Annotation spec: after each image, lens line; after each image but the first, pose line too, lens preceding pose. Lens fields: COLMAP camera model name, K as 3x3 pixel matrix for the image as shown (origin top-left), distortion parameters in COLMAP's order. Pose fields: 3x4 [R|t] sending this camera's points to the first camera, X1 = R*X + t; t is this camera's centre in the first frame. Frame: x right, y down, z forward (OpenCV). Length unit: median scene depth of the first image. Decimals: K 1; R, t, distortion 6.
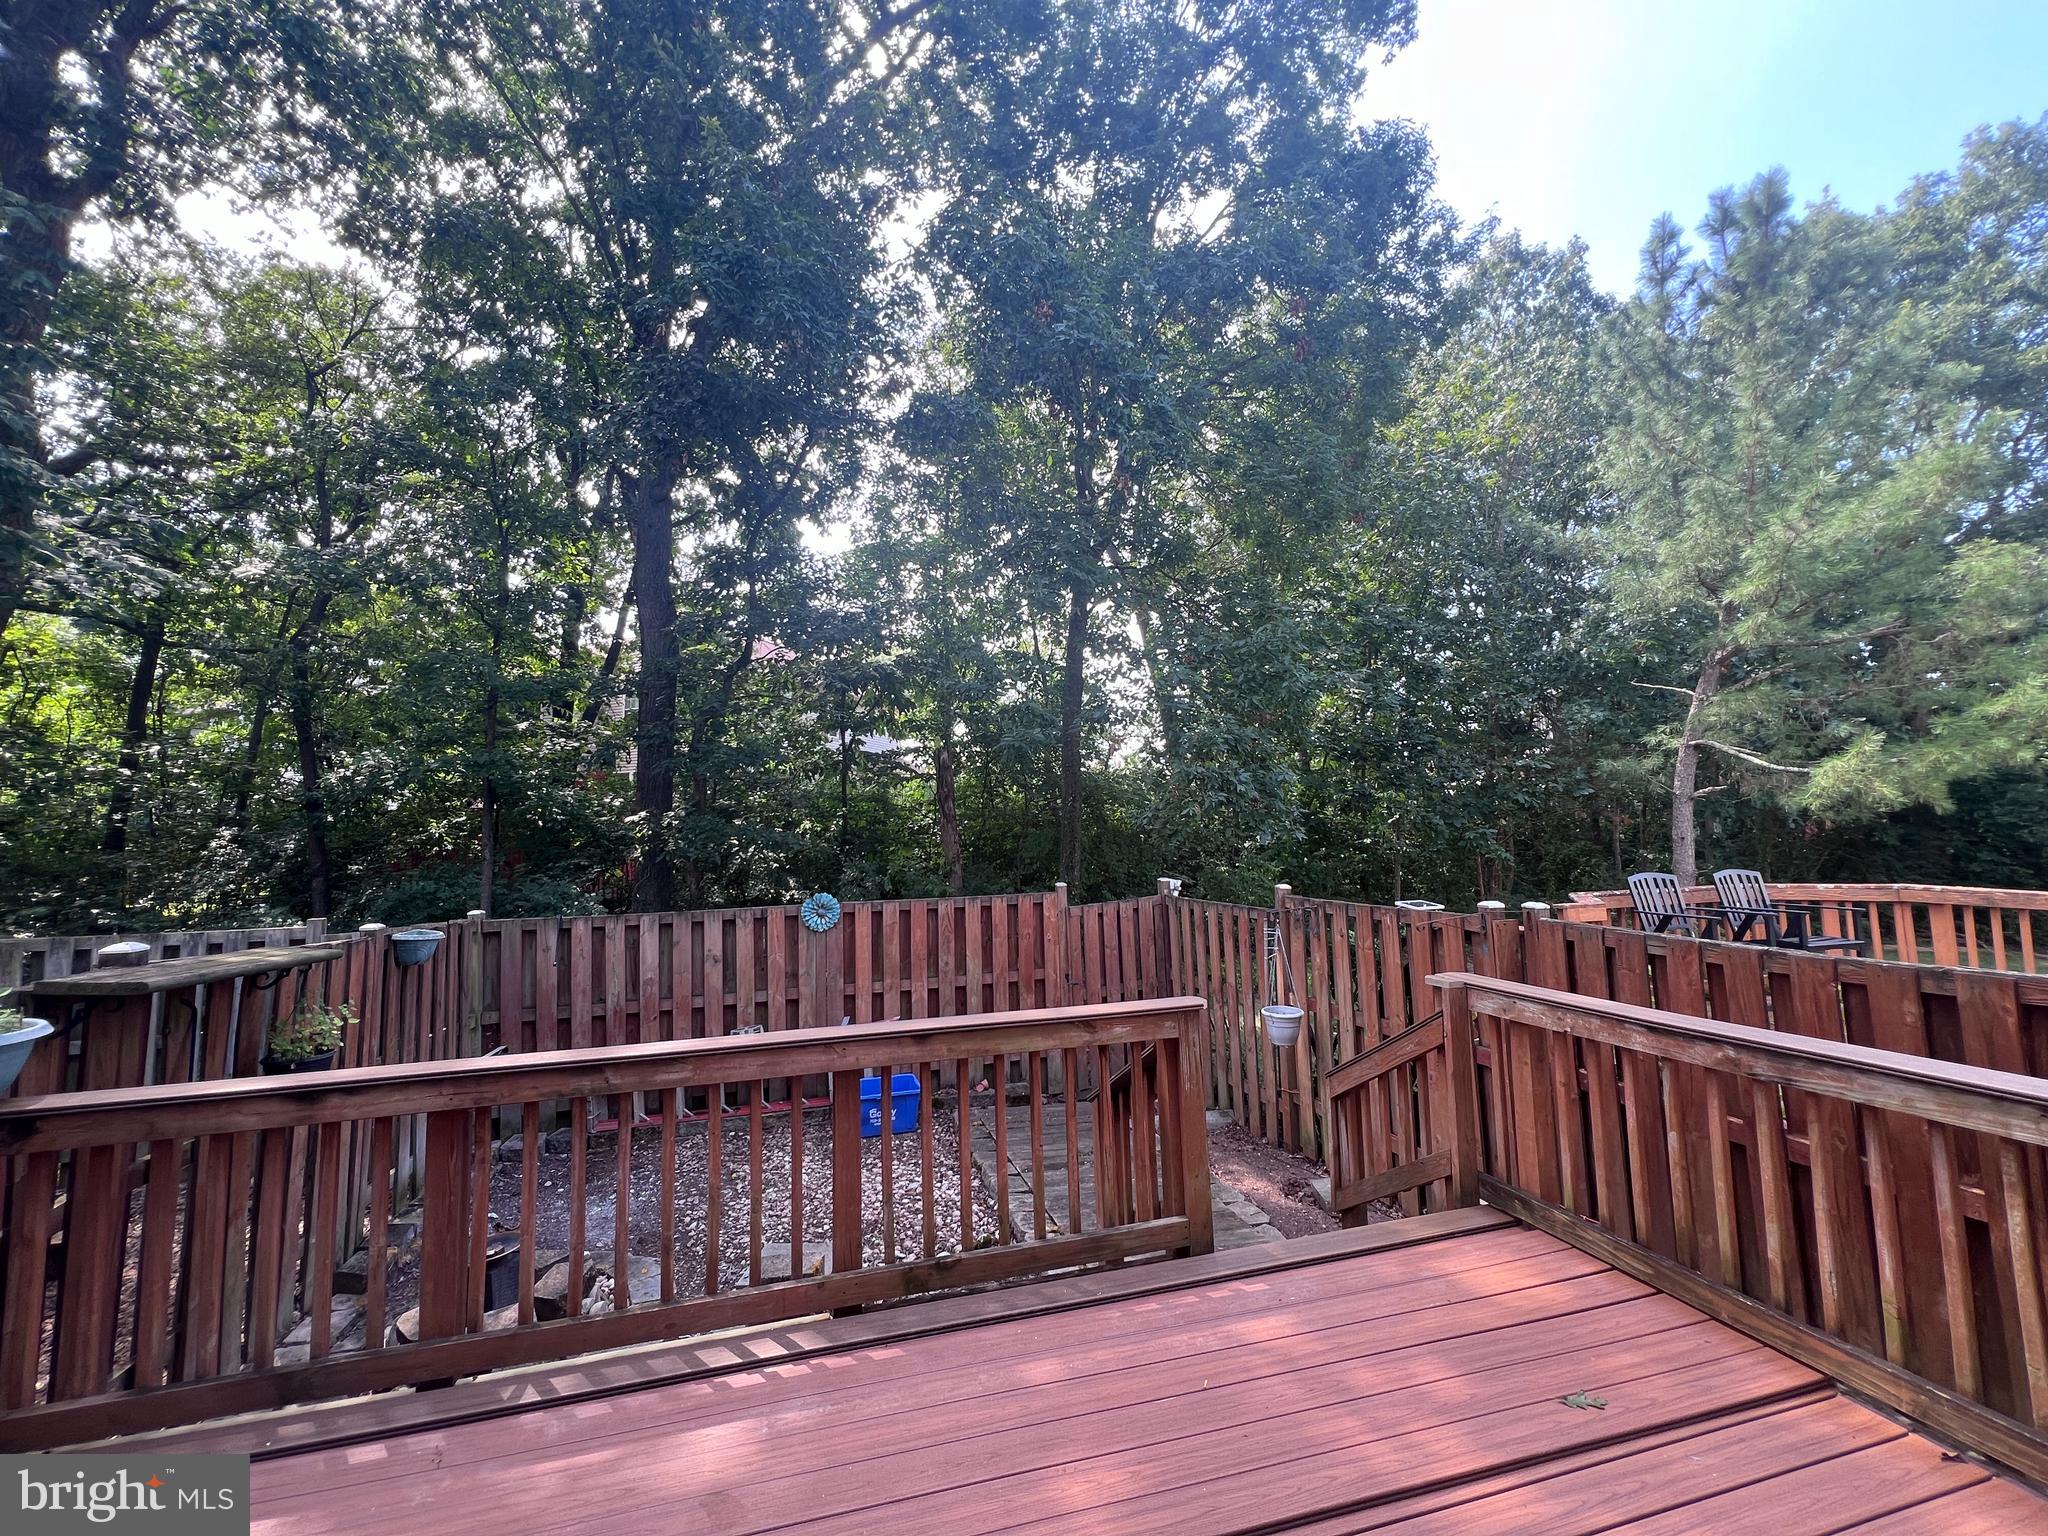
lens RADIAL K [[822.2, 0, 1019.0], [0, 822.2, 769.3], [0, 0, 1]] dist [-0.005339, 0.001165]
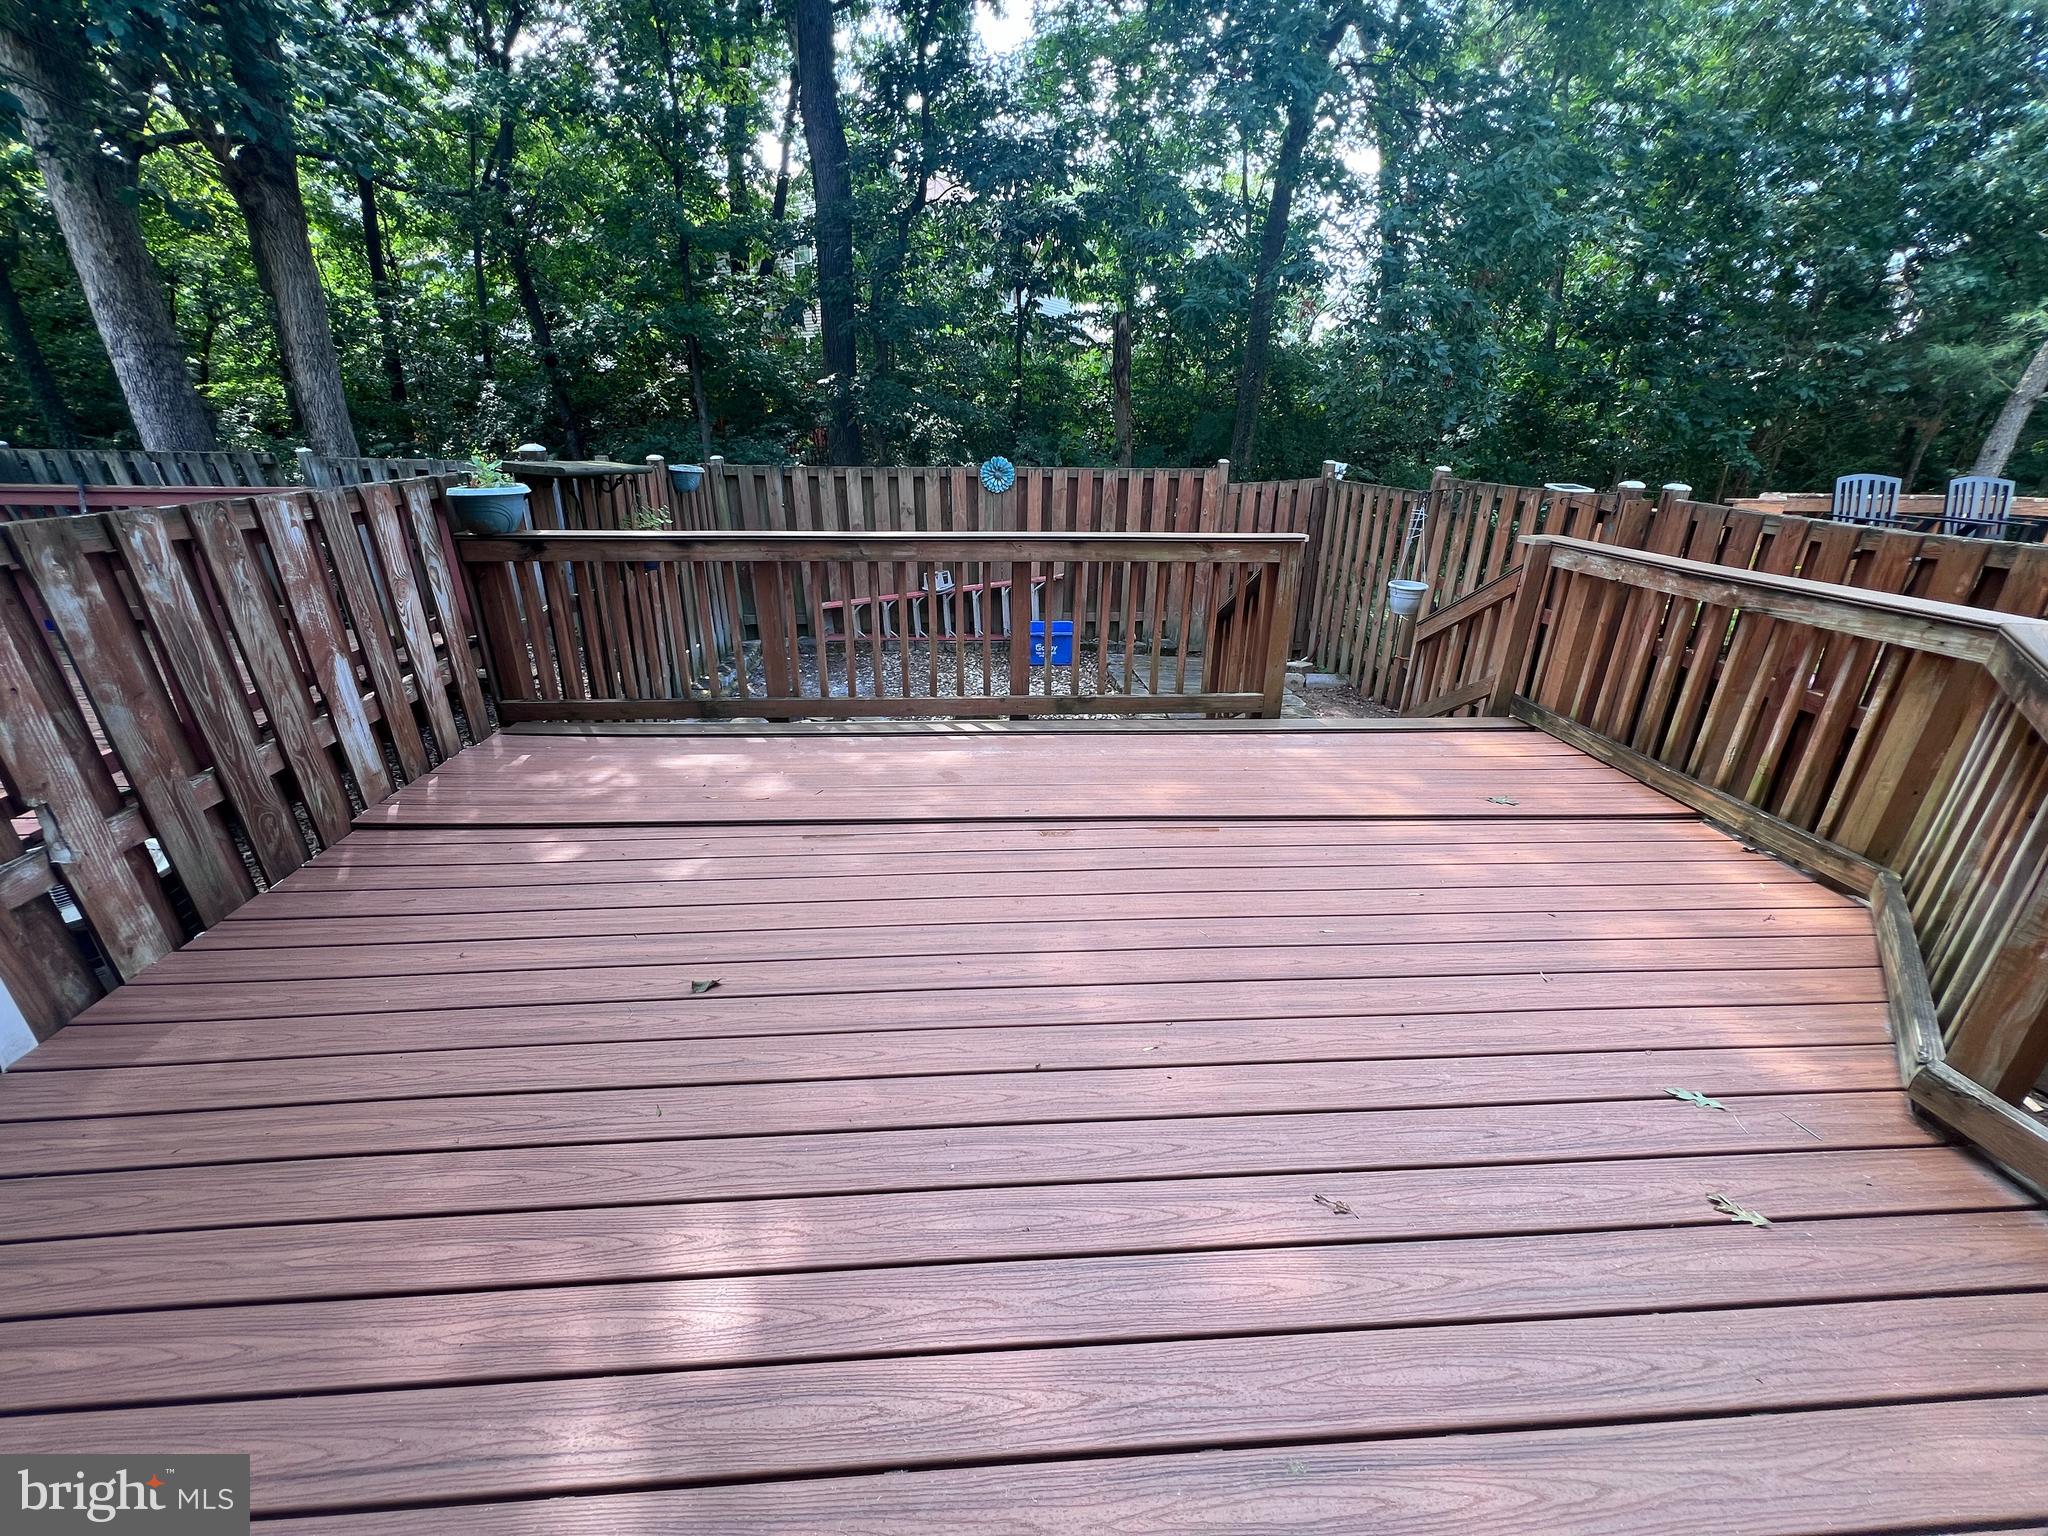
lens RADIAL K [[822.2, 0, 1022.1], [0, 822.2, 760.7], [0, 0, 1]] dist [-0.005339, 0.001165]
pose [[0.978919, 0.111136, -0.171366, 0.021628], [-0.021731, 0.890917, 0.453645, 0.012980], [0.203089, -0.440358, 0.874551, -0.119498]]
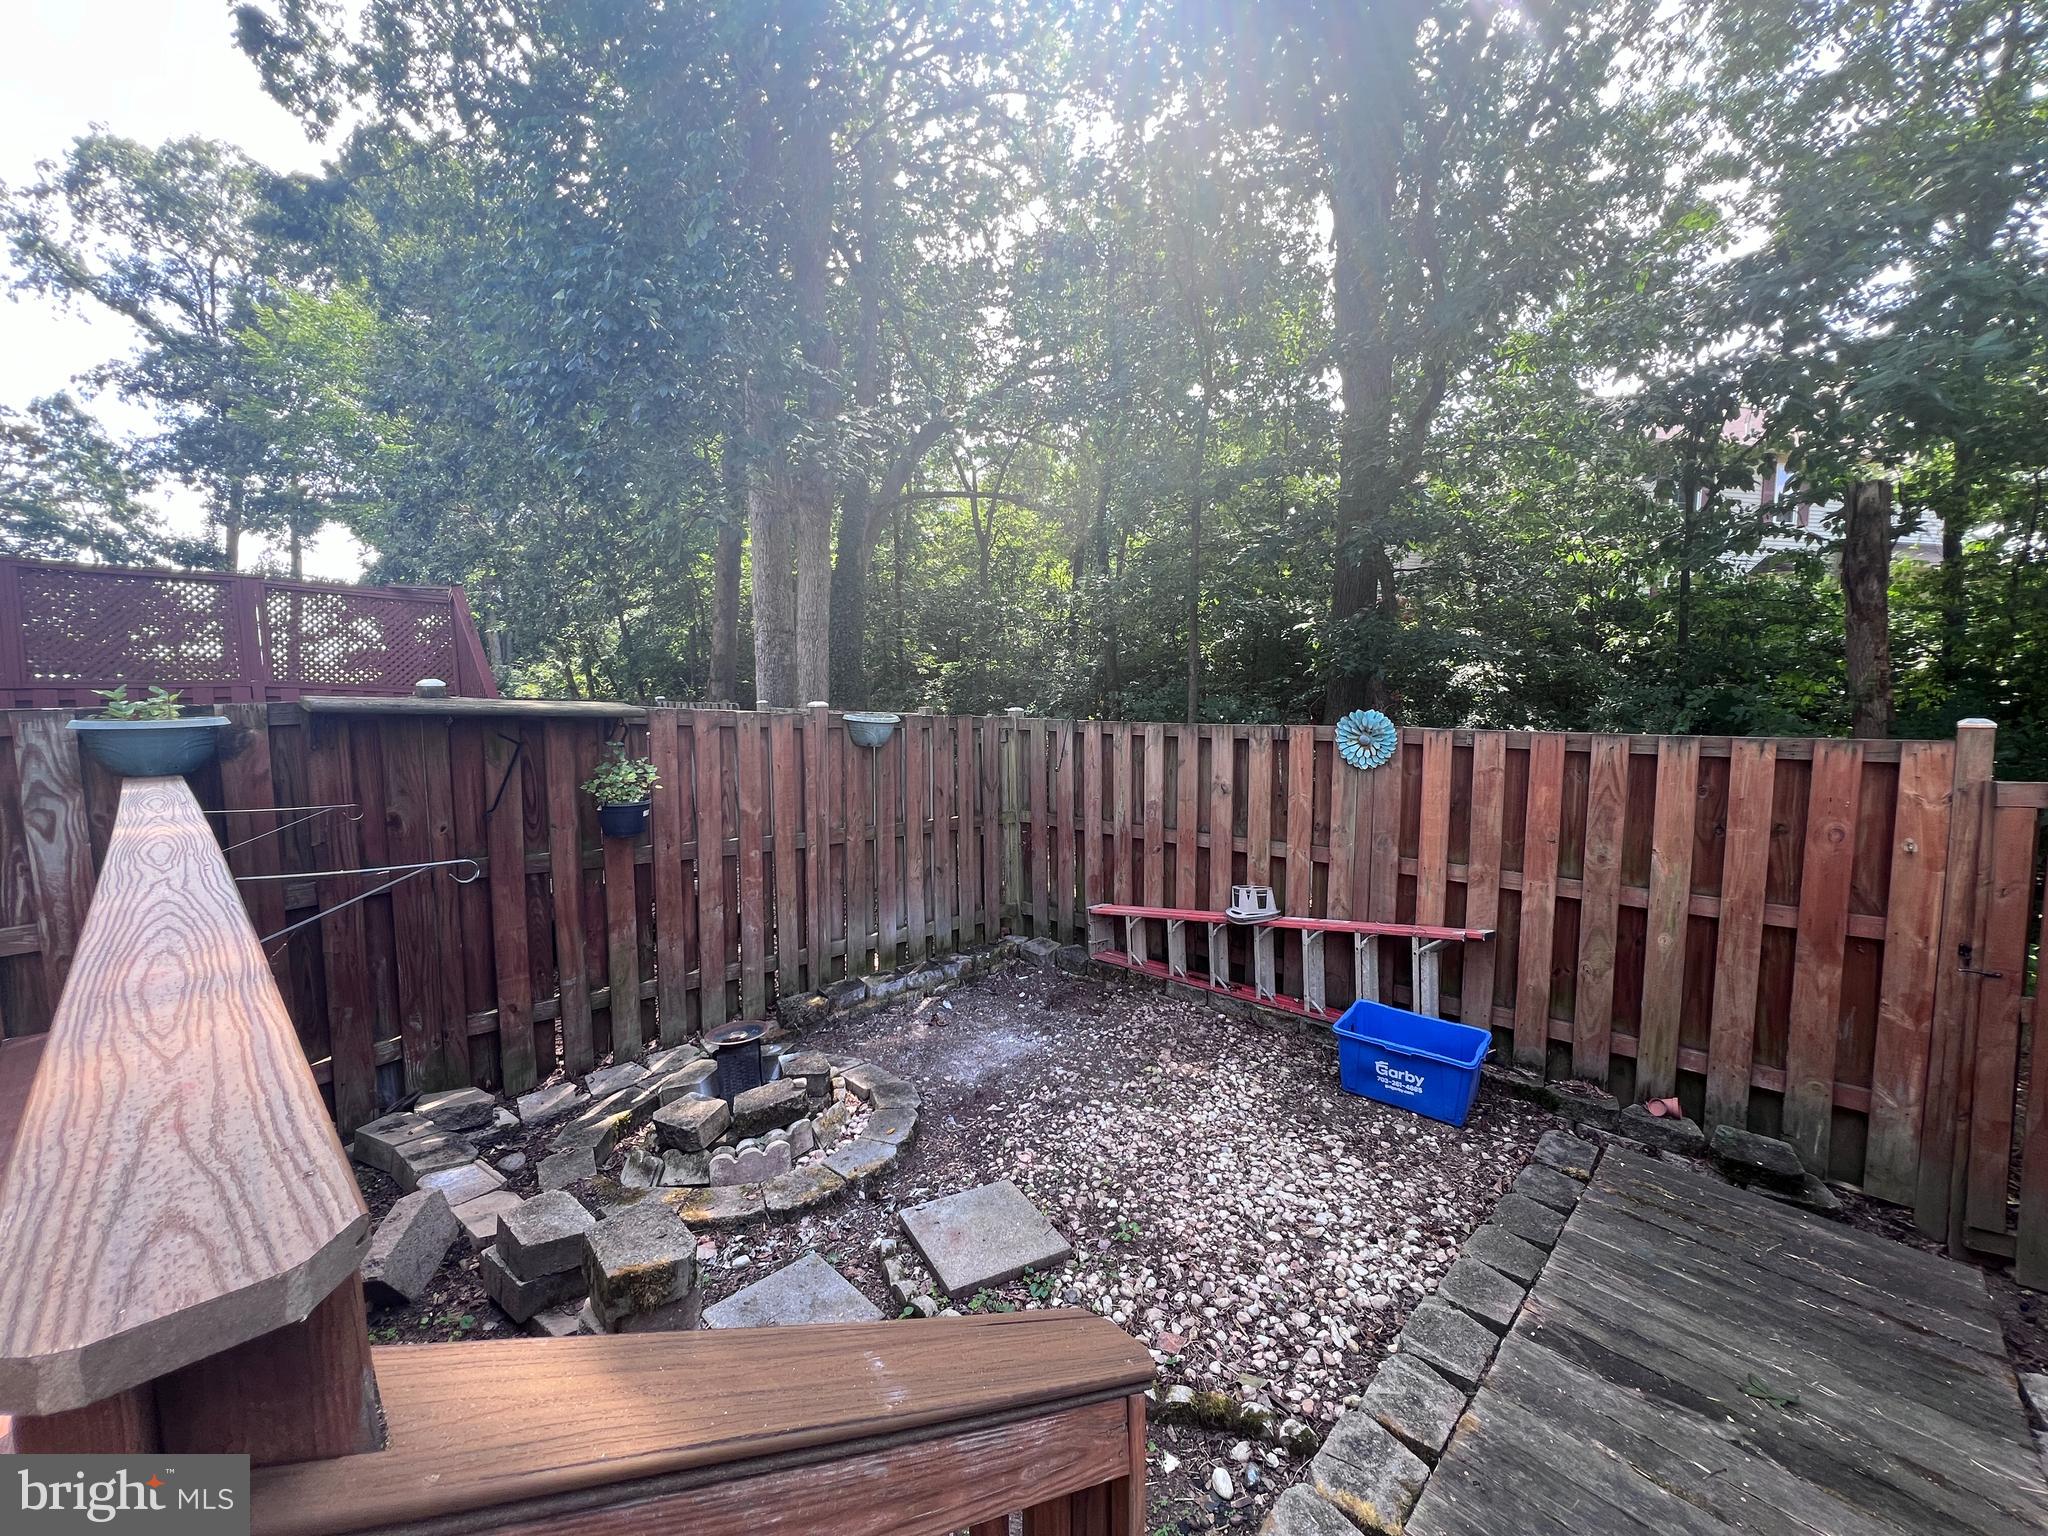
lens RADIAL K [[822.2, 0, 1029.7], [0, 822.2, 758.8], [0, 0, 1]] dist [-0.005339, 0.001165]
pose [[0.522628, 0.094650, -0.847290, 0.148019], [0.055578, 0.987922, 0.144642, 0.074646], [0.850747, -0.122685, 0.511056, 0.409976]]
